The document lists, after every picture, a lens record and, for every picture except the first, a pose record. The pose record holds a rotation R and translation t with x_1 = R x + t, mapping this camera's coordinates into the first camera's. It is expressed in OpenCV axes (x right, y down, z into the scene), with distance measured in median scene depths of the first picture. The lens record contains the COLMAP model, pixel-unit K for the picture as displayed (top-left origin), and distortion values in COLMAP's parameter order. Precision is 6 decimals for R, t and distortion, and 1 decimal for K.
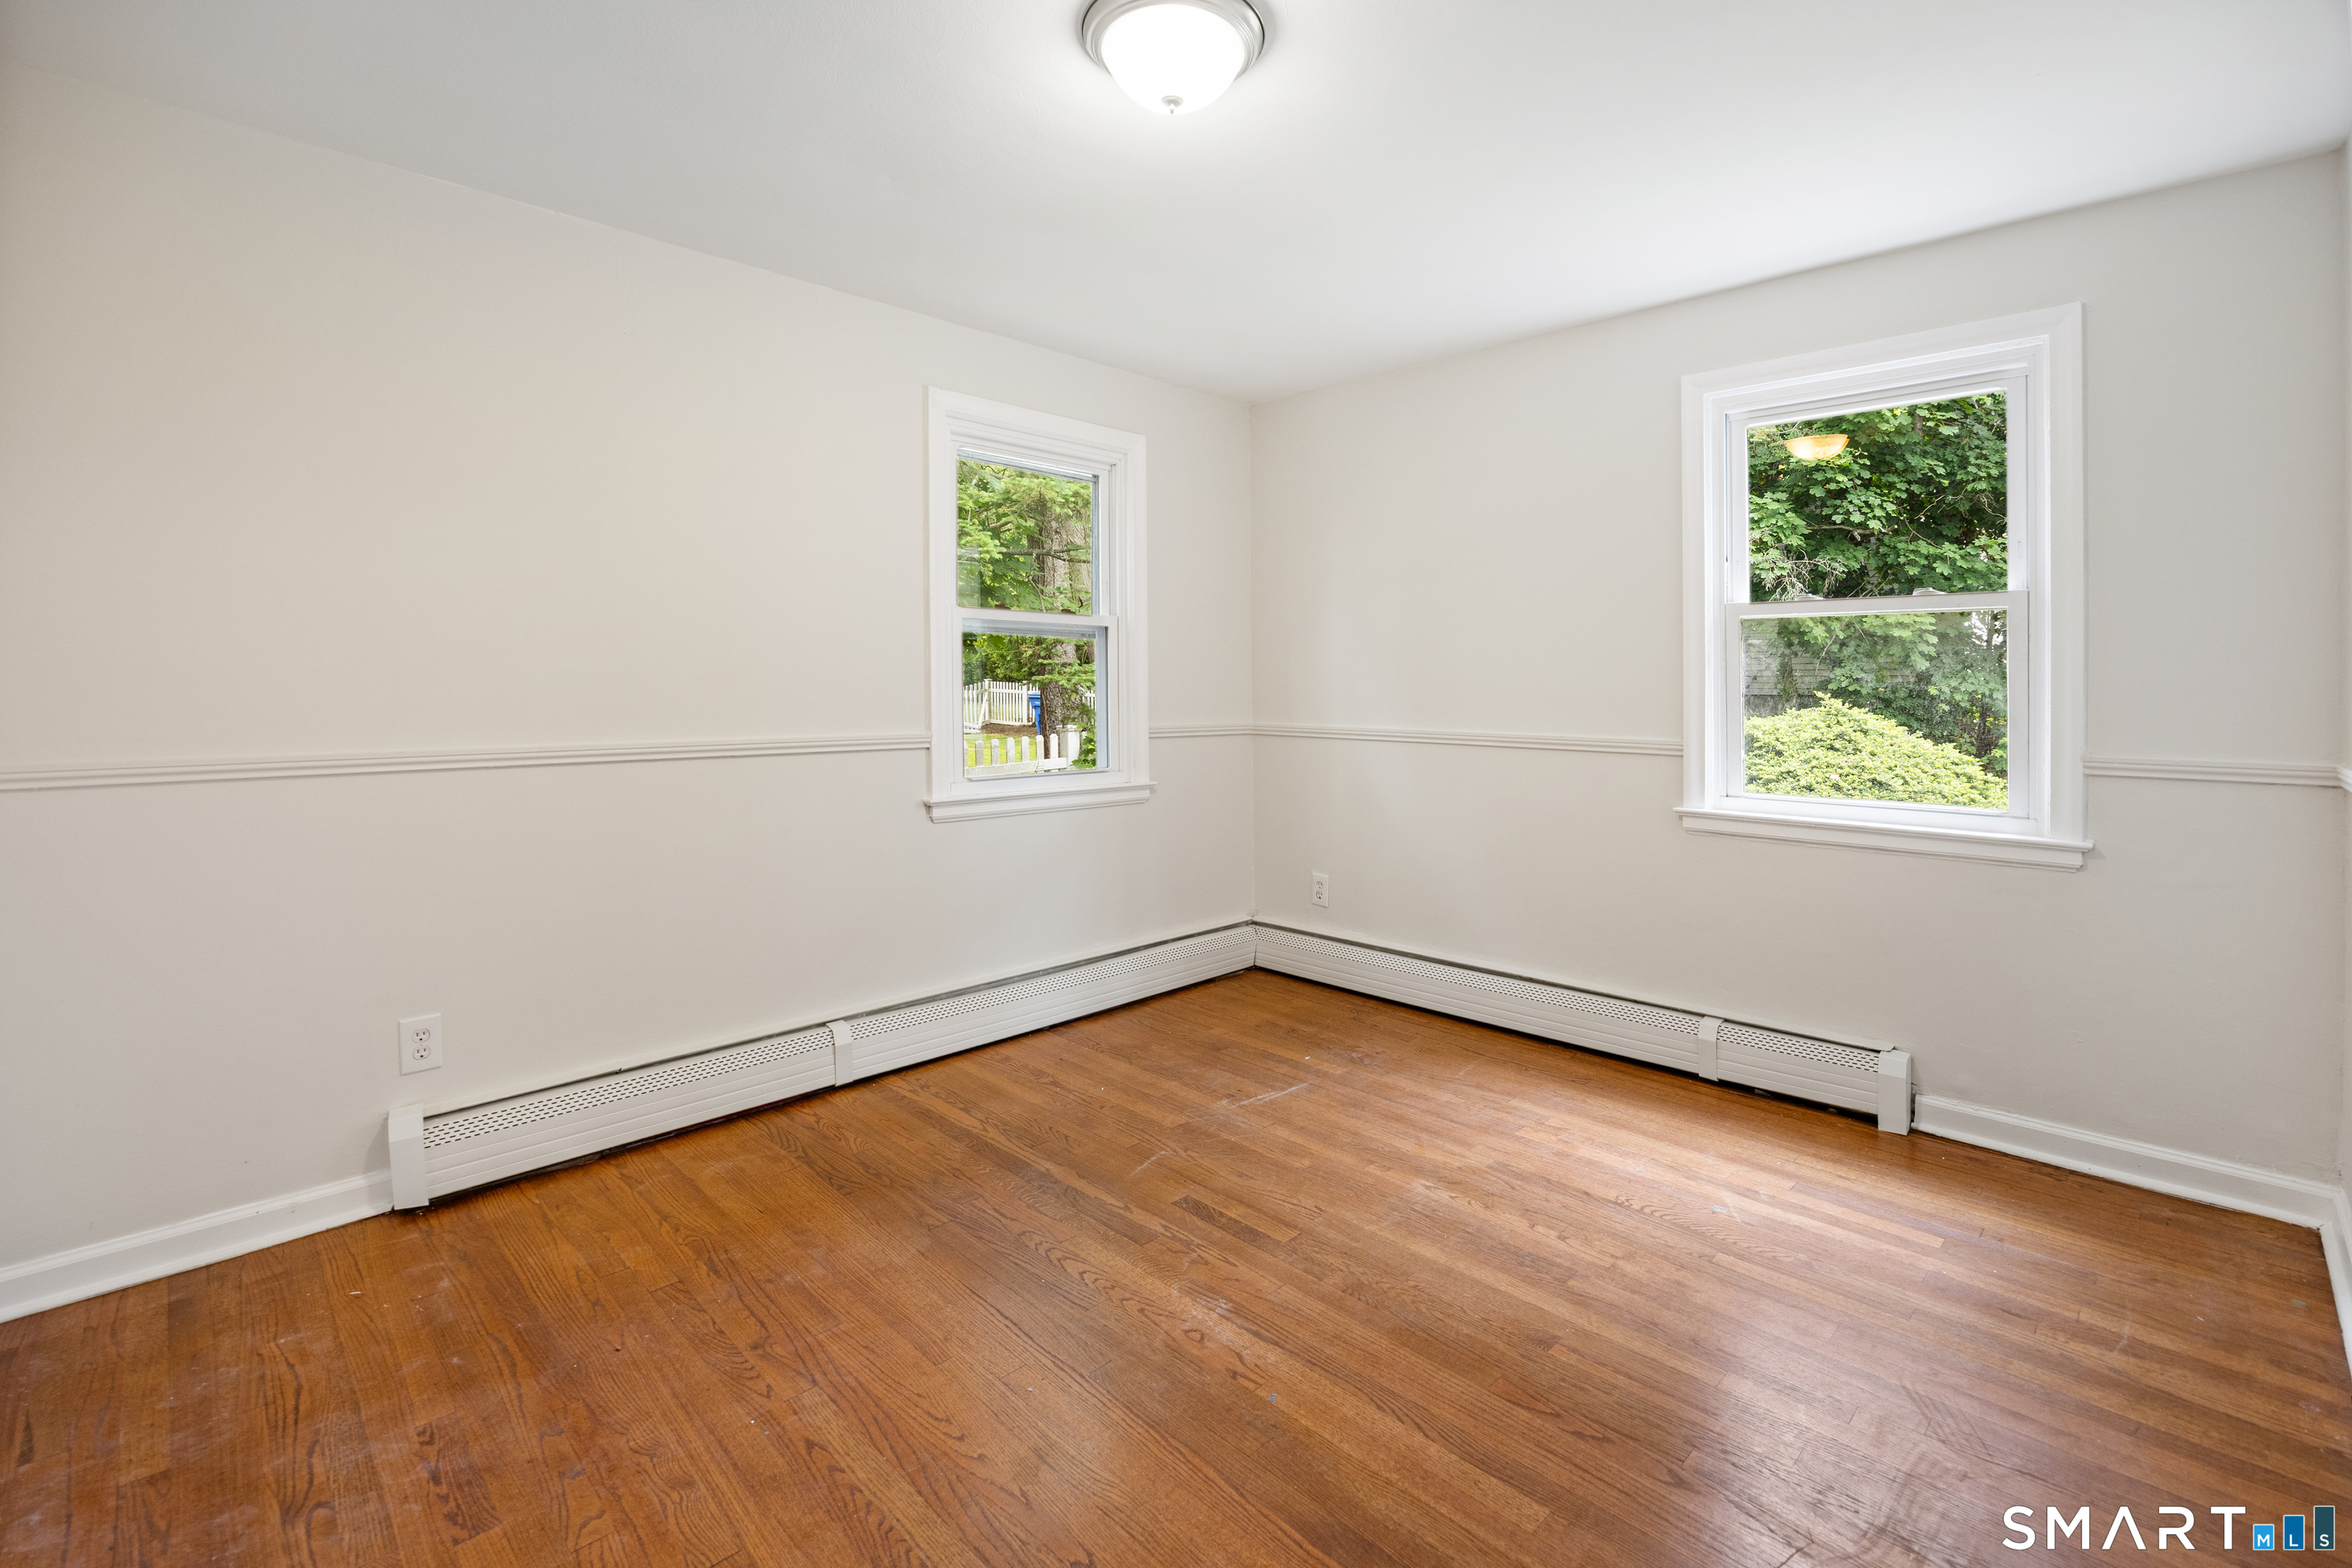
lens RADIAL K [[1063.6, 0, 1212.7], [0, 1063.6, 671.0], [0, 0, 1]] dist [-0.018689, -0.000357]
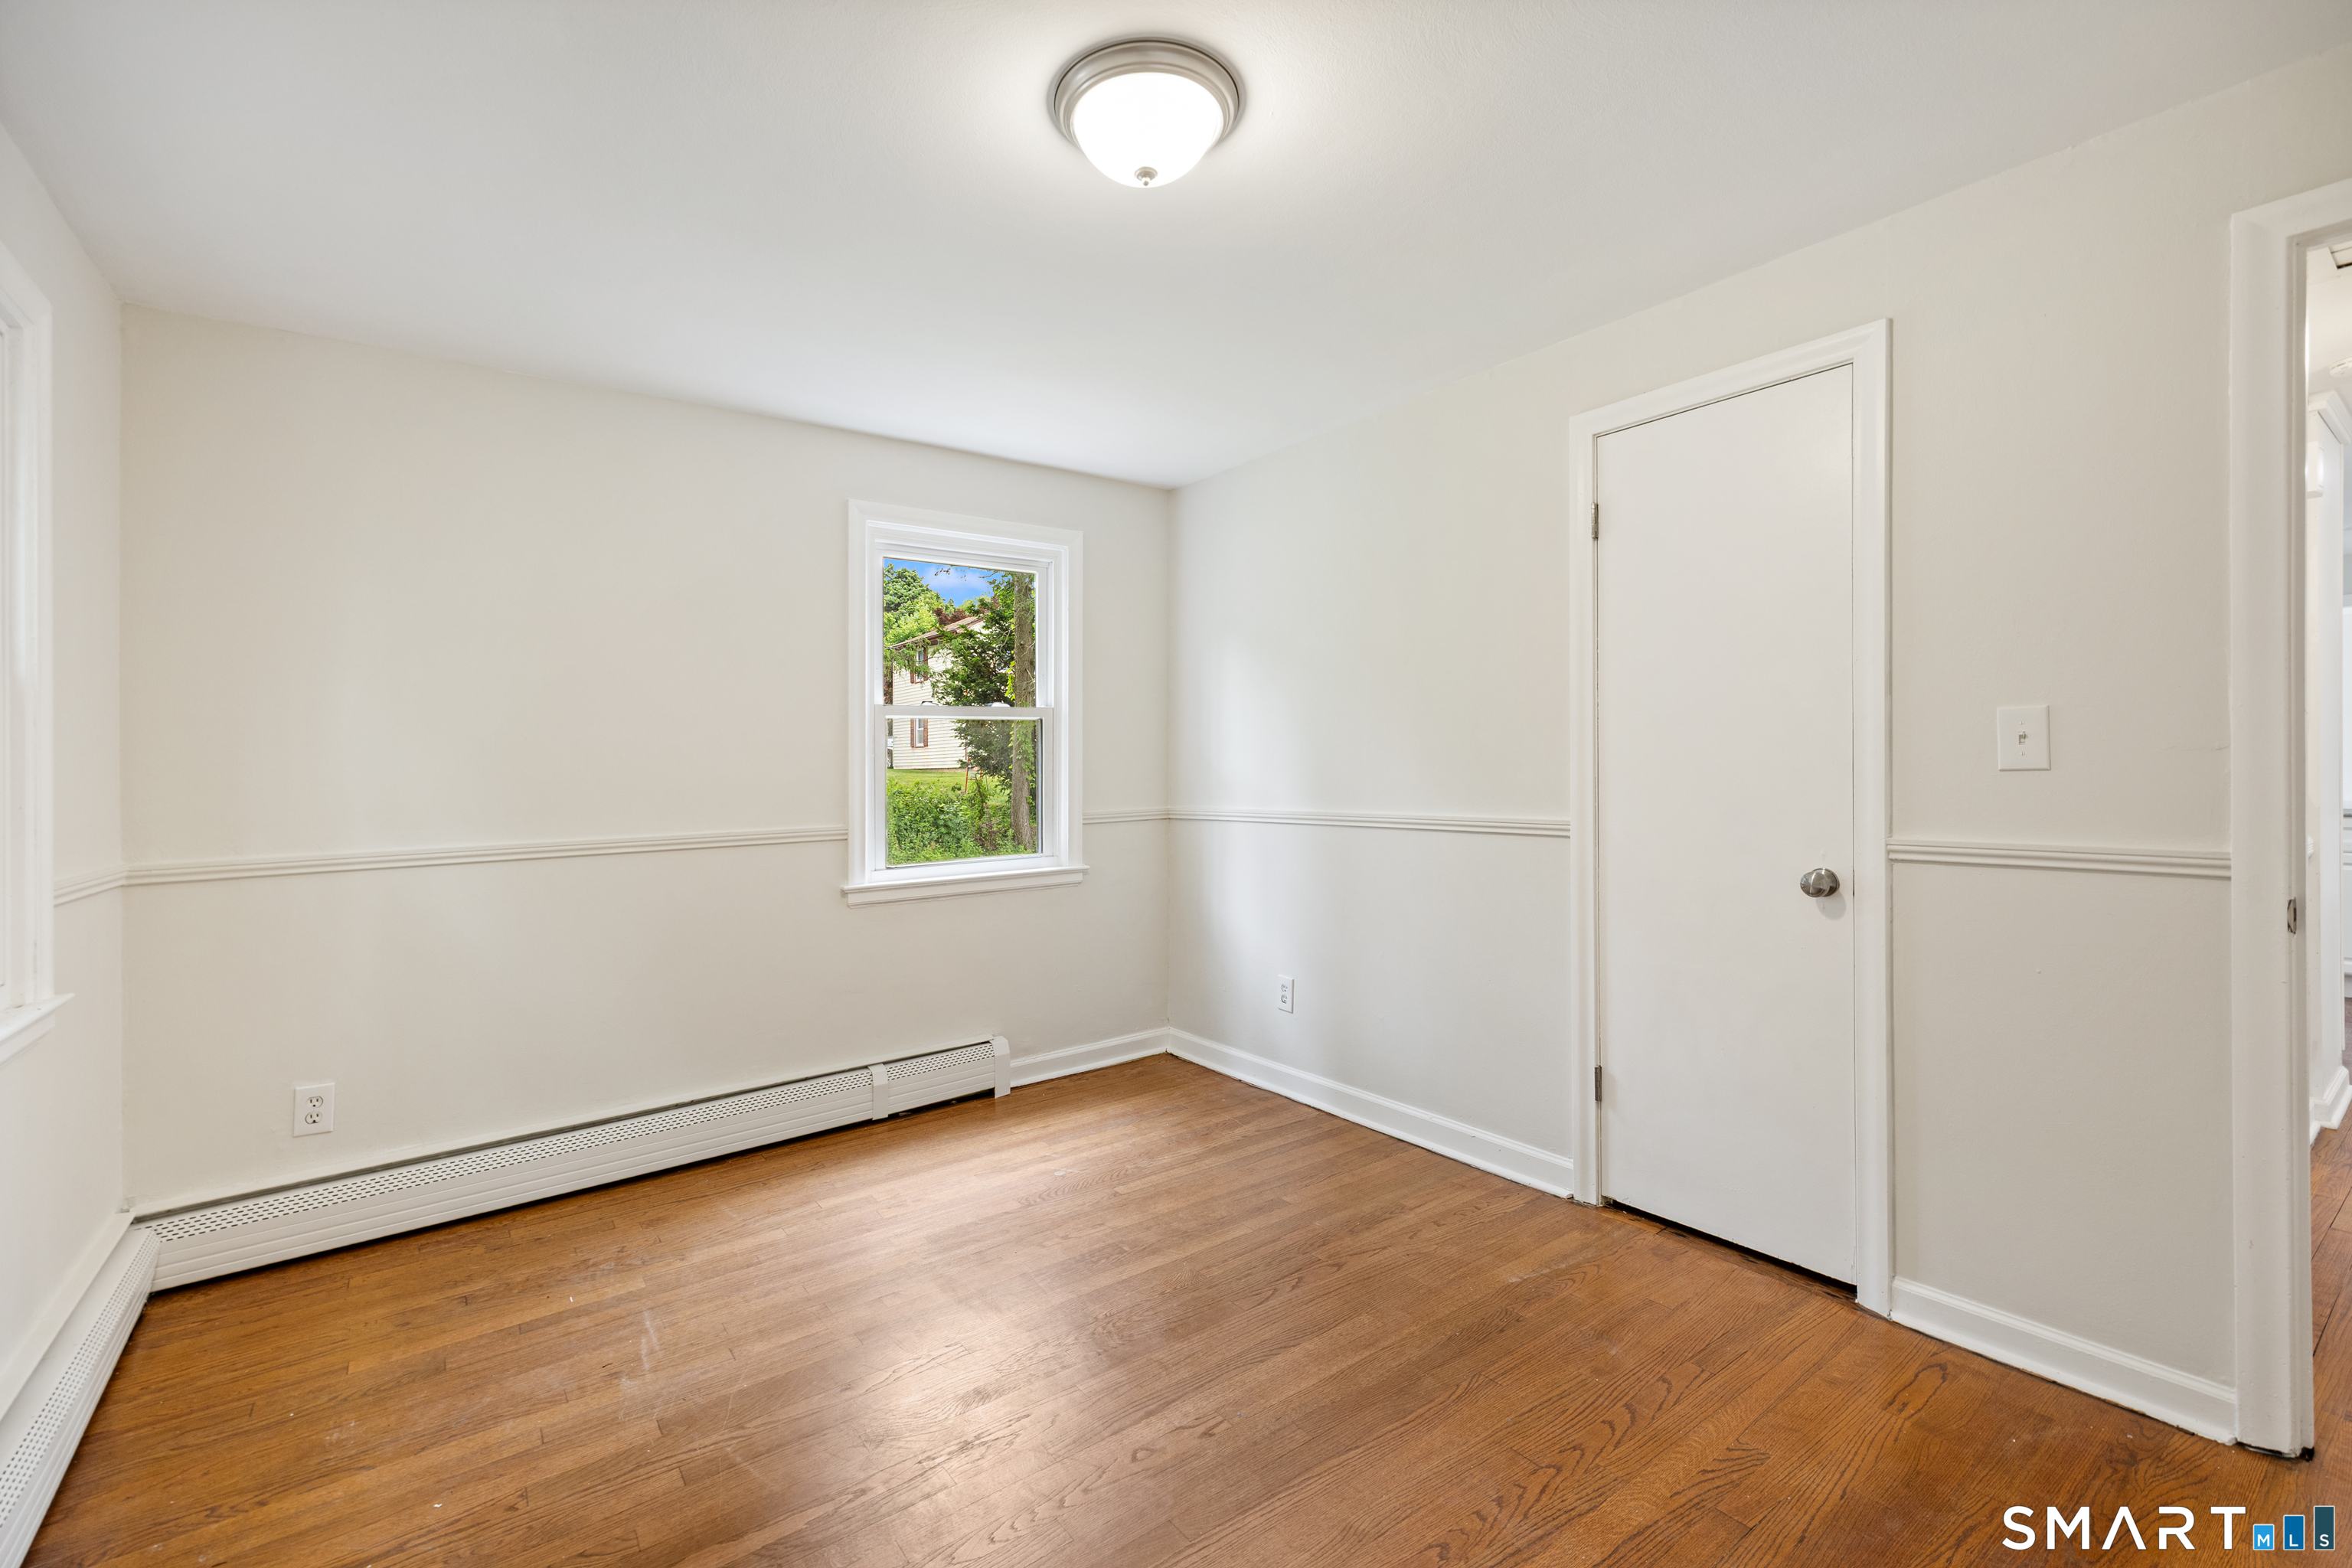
lens RADIAL K [[1025.5, 0, 1172.8], [0, 1025.5, 759.0], [0, 0, 1]] dist [-0.005938, -0.000623]
pose [[0.138603, -0.001628, 0.990347, -0.676681], [0.012256, 0.999925, -0.000072, 0.000844], [-0.990272, 0.012147, 0.138612, 0.611314]]
